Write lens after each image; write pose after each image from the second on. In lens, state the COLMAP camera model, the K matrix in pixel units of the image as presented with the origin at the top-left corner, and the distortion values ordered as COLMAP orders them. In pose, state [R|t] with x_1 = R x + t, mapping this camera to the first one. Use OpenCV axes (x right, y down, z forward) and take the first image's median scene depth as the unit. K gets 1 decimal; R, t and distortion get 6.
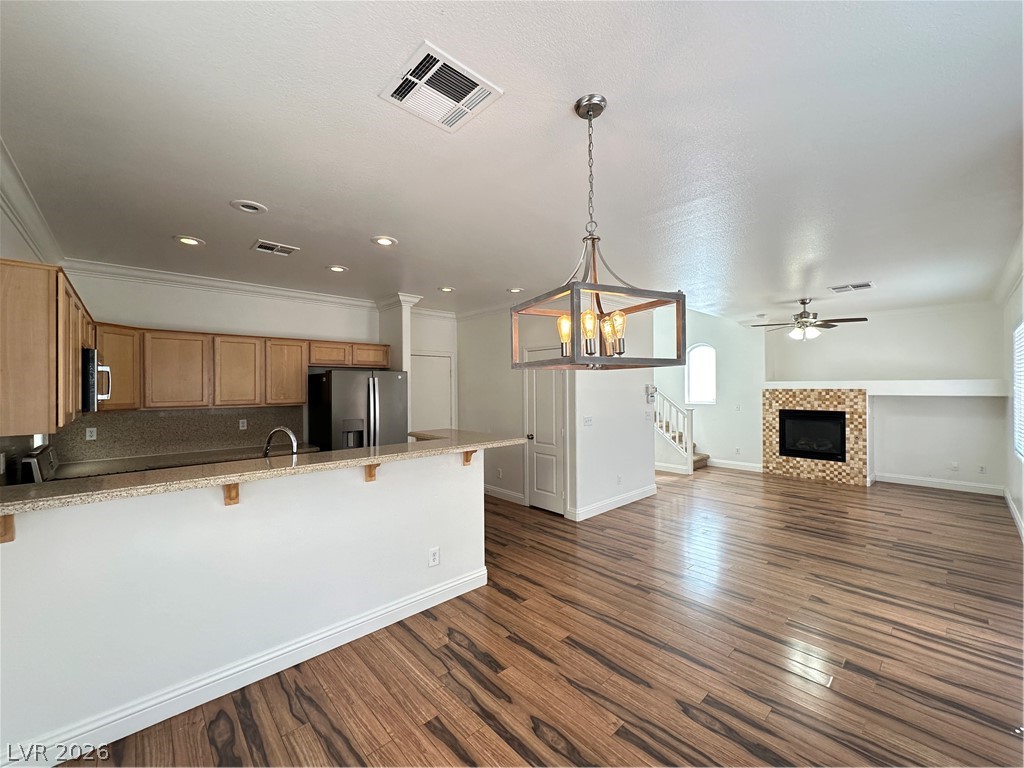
lens RADIAL K [[409.5, 0, 513.2], [0, 409.5, 384.5], [0, 0, 1]] dist [0.000377, 0.000352]
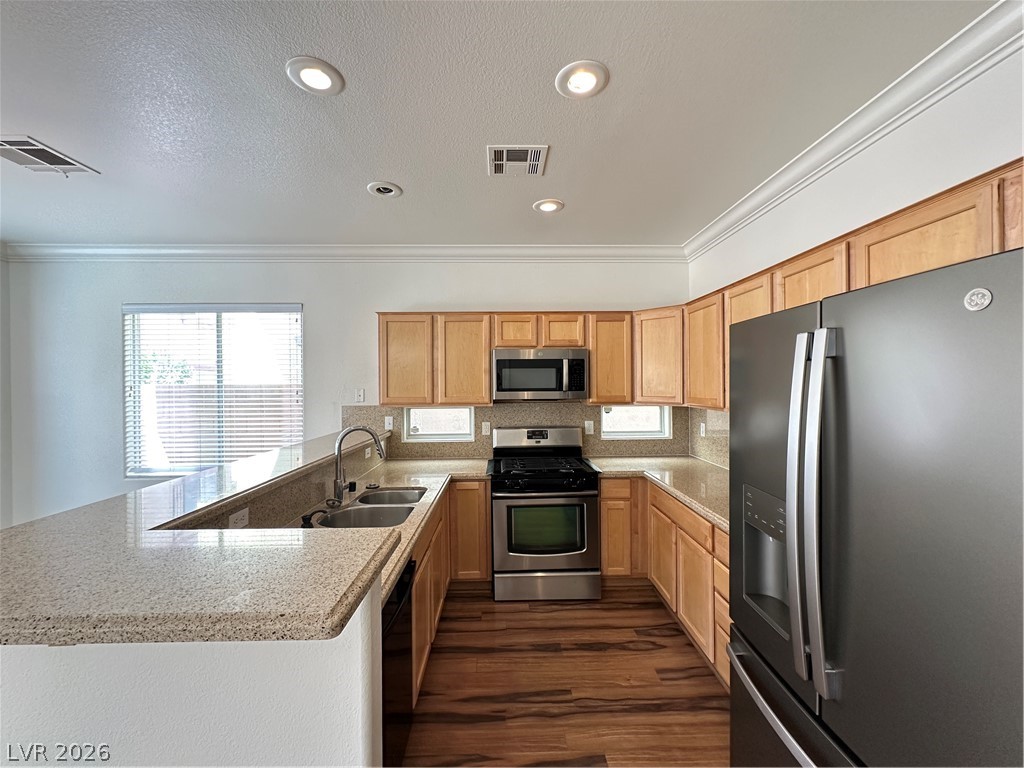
lens RADIAL K [[409.5, 0, 513.2], [0, 409.5, 384.5], [0, 0, 1]] dist [0.000377, 0.000352]
pose [[-0.662222, 0.012585, -0.749202, -0.125181], [0.015710, 0.999872, 0.002909, 0.017305], [0.749143, -0.009844, -0.662335, 1.873737]]
